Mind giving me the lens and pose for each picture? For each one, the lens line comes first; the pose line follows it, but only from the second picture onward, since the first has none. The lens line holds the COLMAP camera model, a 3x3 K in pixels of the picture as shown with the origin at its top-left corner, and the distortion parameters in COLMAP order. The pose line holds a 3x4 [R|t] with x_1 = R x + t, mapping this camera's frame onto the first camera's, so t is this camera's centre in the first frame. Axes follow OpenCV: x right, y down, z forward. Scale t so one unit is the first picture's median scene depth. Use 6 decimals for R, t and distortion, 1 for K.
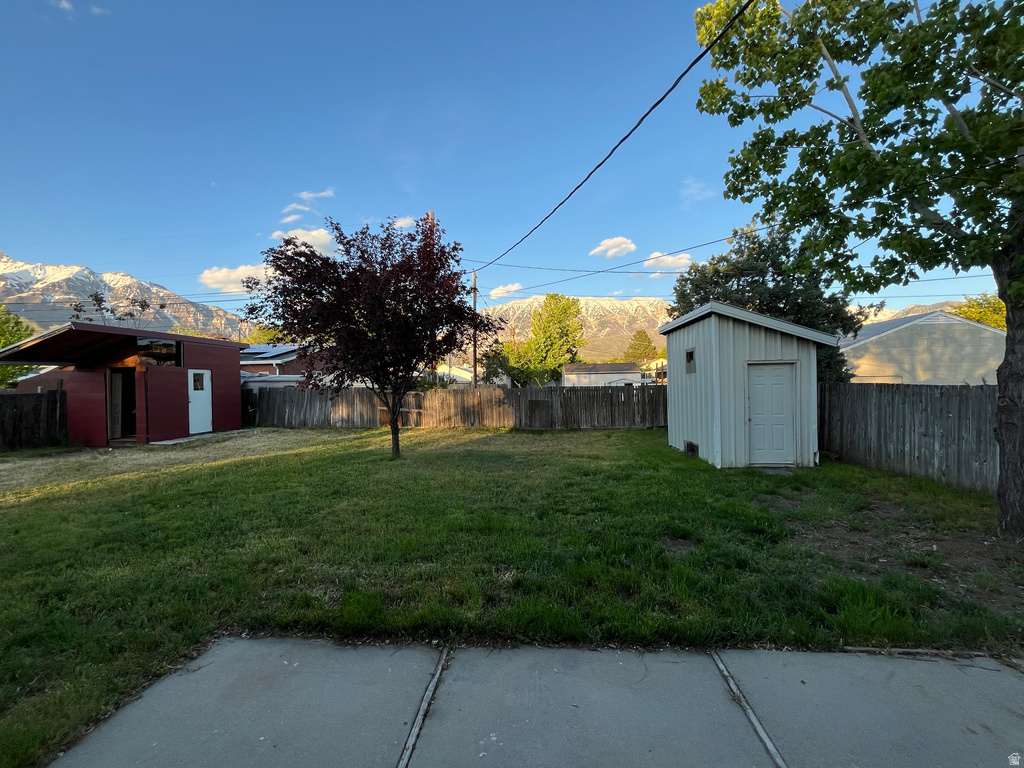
lens RADIAL K [[414.4, 0, 511.9], [0, 414.4, 379.4], [0, 0, 1]] dist [-0.002396, 0.000221]
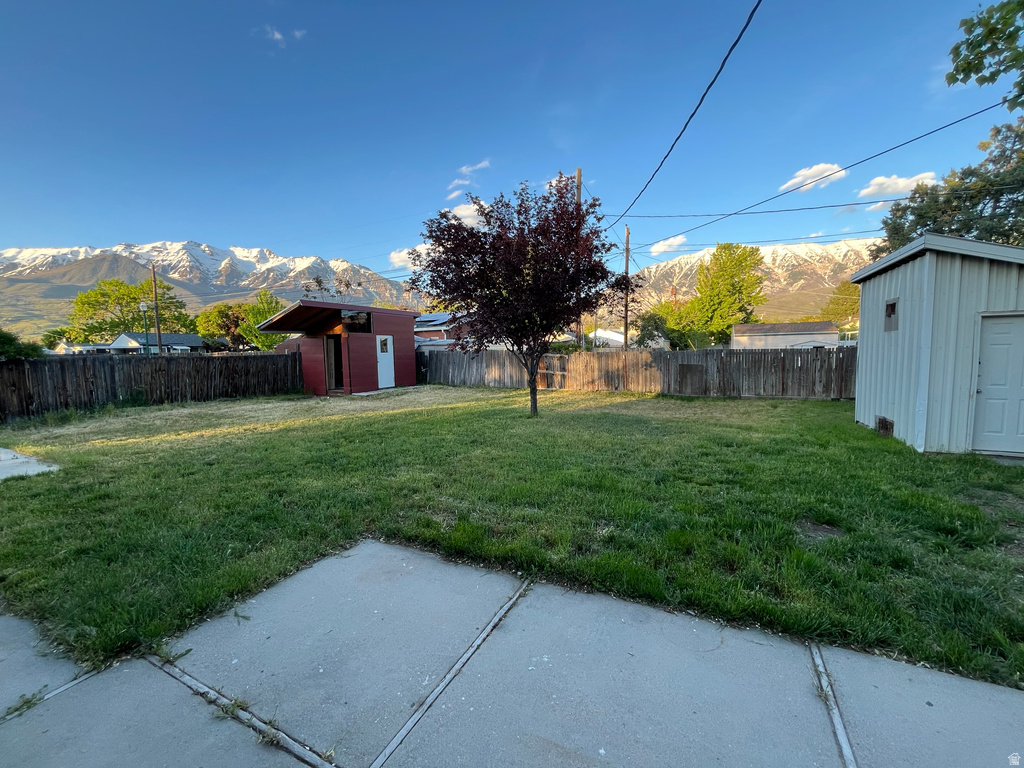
lens RADIAL K [[414.4, 0, 515.6], [0, 414.4, 387.9], [0, 0, 1]] dist [-0.002396, 0.000221]
pose [[0.931808, 0.032397, -0.361504, 0.065275], [0.005879, 0.994530, 0.104281, 0.007000], [0.362905, -0.099295, 0.926521, 0.003562]]
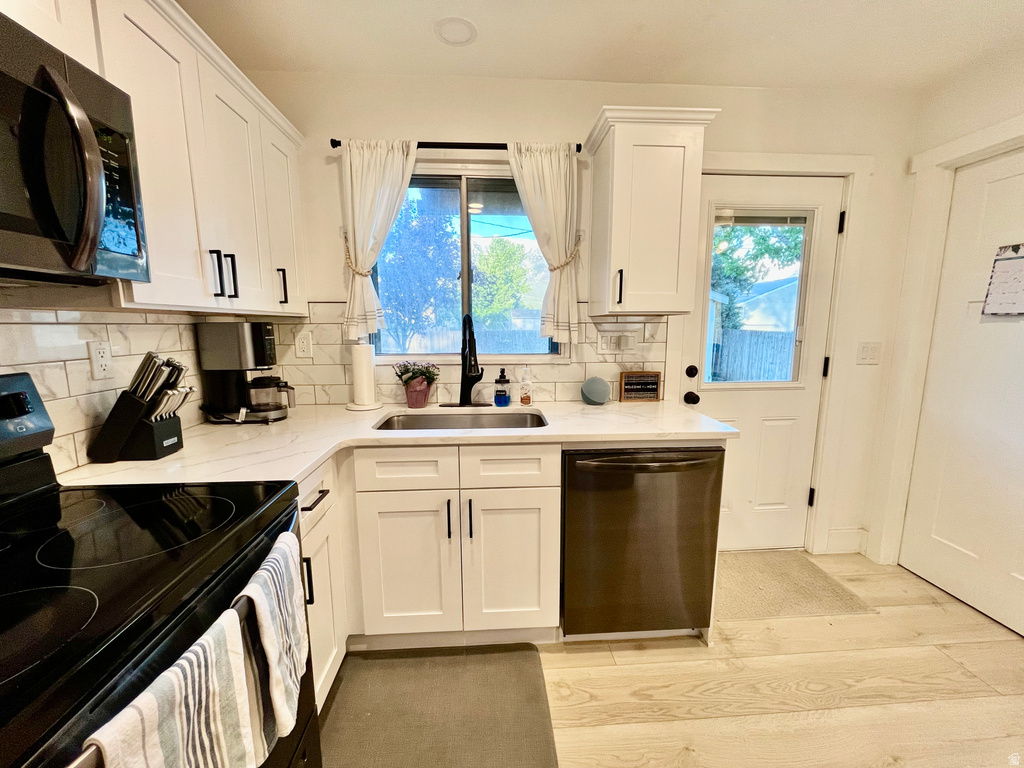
lens RADIAL K [[414.4, 0, 511.4], [0, 414.4, 387.9], [0, 0, 1]] dist [-0.002396, 0.000221]
pose [[0.986988, -0.007376, 0.160626, -0.177565], [-0.017551, 0.988038, 0.153211, 0.002425], [-0.159835, -0.154036, 0.975052, -0.298253]]
